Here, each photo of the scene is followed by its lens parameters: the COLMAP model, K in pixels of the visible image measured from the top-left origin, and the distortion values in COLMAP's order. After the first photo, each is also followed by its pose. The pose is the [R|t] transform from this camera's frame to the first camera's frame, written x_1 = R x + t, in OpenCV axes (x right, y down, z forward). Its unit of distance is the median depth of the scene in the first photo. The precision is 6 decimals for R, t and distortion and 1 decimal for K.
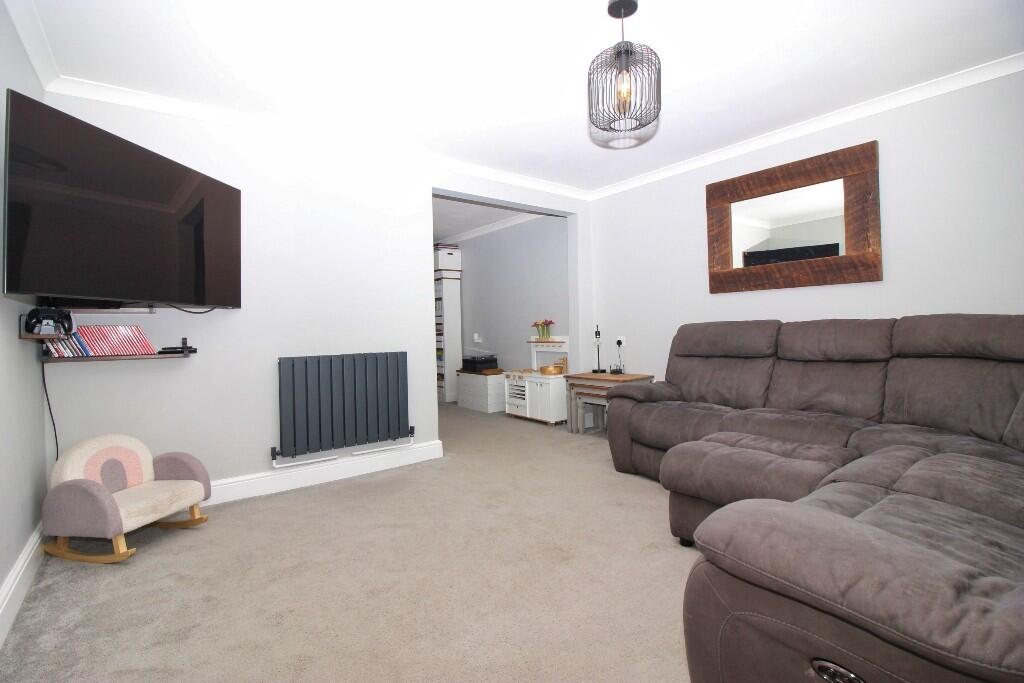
lens RADIAL K [[469.7, 0, 510.1], [0, 469.7, 329.8], [0, 0, 1]] dist [0.002814, -0.014978]
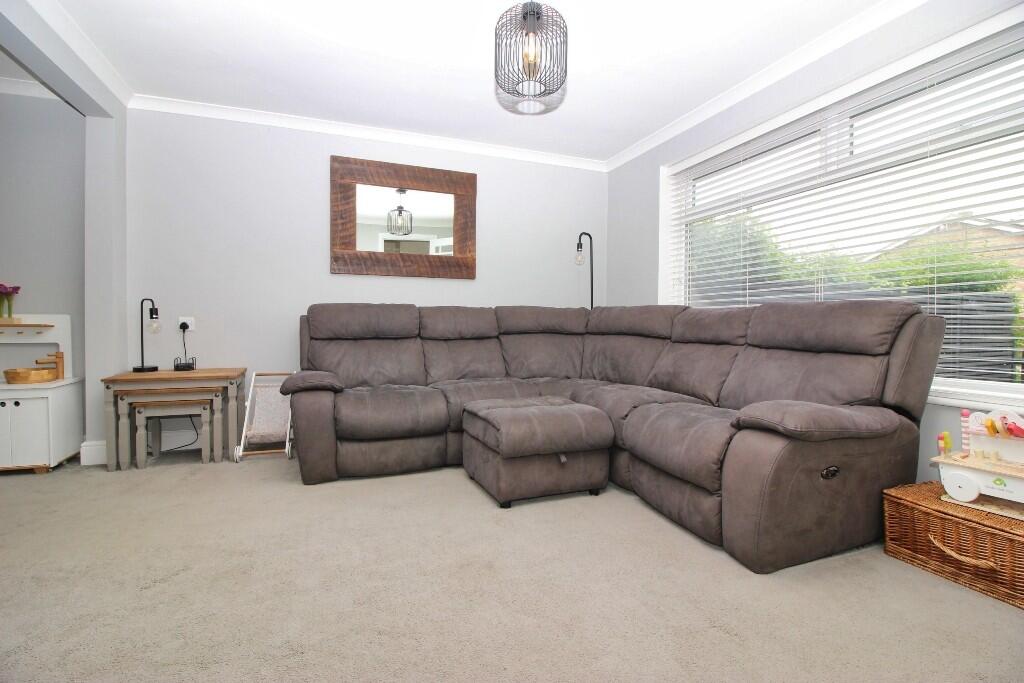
lens RADIAL K [[469.7, 0, 510.1], [0, 469.7, 329.8], [0, 0, 1]] dist [0.002814, -0.014978]
pose [[0.294780, 0.011424, 0.955497, -0.424024], [-0.012992, 0.999884, -0.007946, 0.045363], [-0.955477, -0.010071, 0.294894, 0.455823]]
